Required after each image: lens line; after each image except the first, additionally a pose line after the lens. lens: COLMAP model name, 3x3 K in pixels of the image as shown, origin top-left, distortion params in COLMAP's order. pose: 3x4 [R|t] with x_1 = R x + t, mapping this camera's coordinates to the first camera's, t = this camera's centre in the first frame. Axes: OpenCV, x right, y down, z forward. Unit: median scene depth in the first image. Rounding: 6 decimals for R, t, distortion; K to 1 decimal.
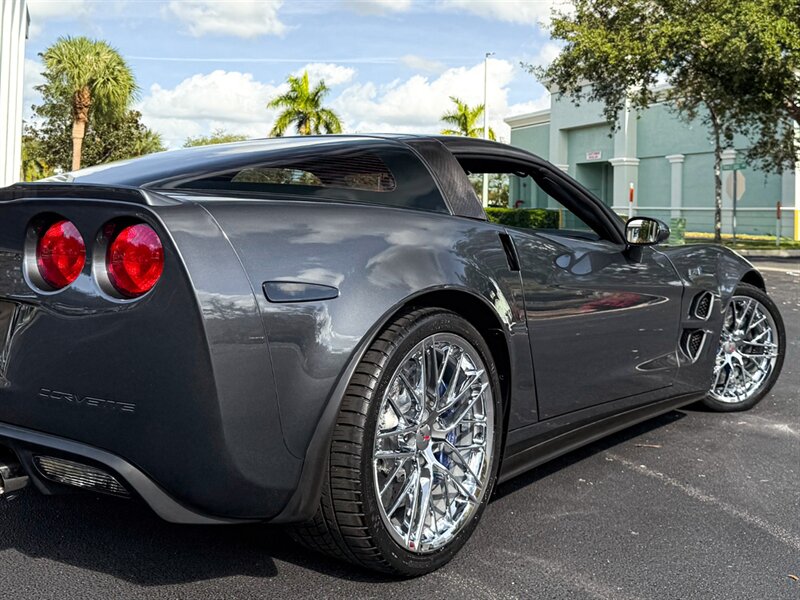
lens RADIAL K [[899.8, 0, 412.3], [0, 899.8, 195.8], [0, 0, 1]] dist [0.028785, 0.000000]
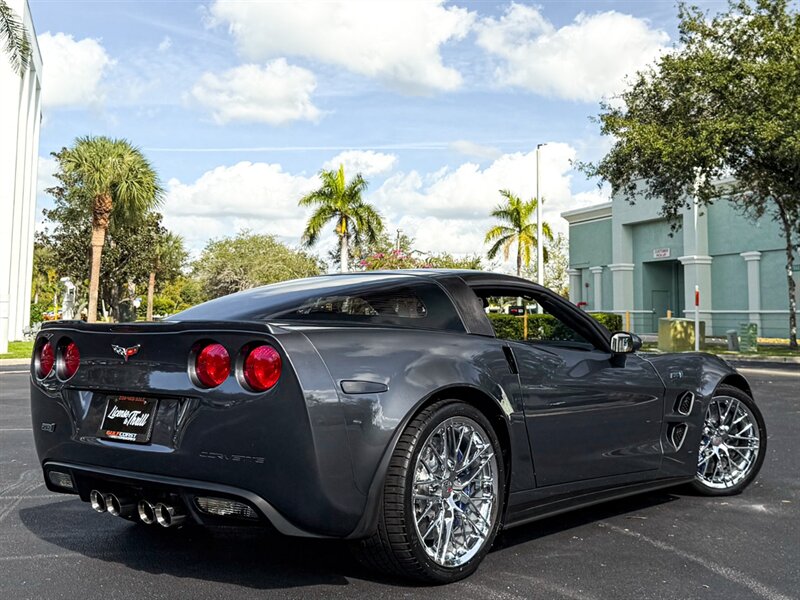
lens RADIAL K [[1021.2, 0, 443.2], [0, 1021.2, 210.5], [0, 0, 1]] dist [0.074378, 0.000000]
pose [[0.999711, -0.017295, -0.016676, 0.026722], [0.015803, 0.996191, -0.085750, -0.024863], [0.018096, 0.085462, 0.996177, -0.440949]]
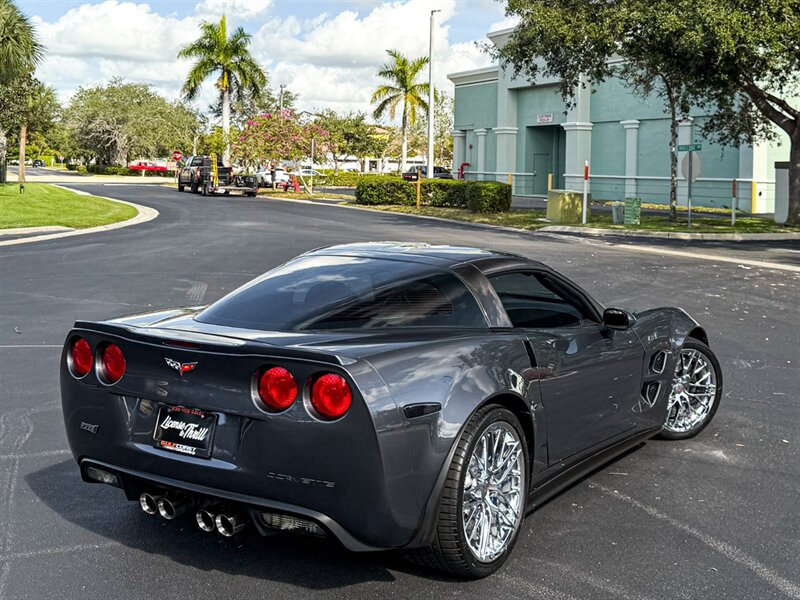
lens RADIAL K [[1022.0, 0, 434.9], [0, 1022.0, 169.3], [0, 0, 1]] dist [0.063221, 0.000000]
pose [[0.995304, 0.000084, 0.096794, -0.156188], [-0.002316, 0.999734, 0.022946, -0.206745], [-0.096766, -0.023062, 0.995040, -0.476870]]
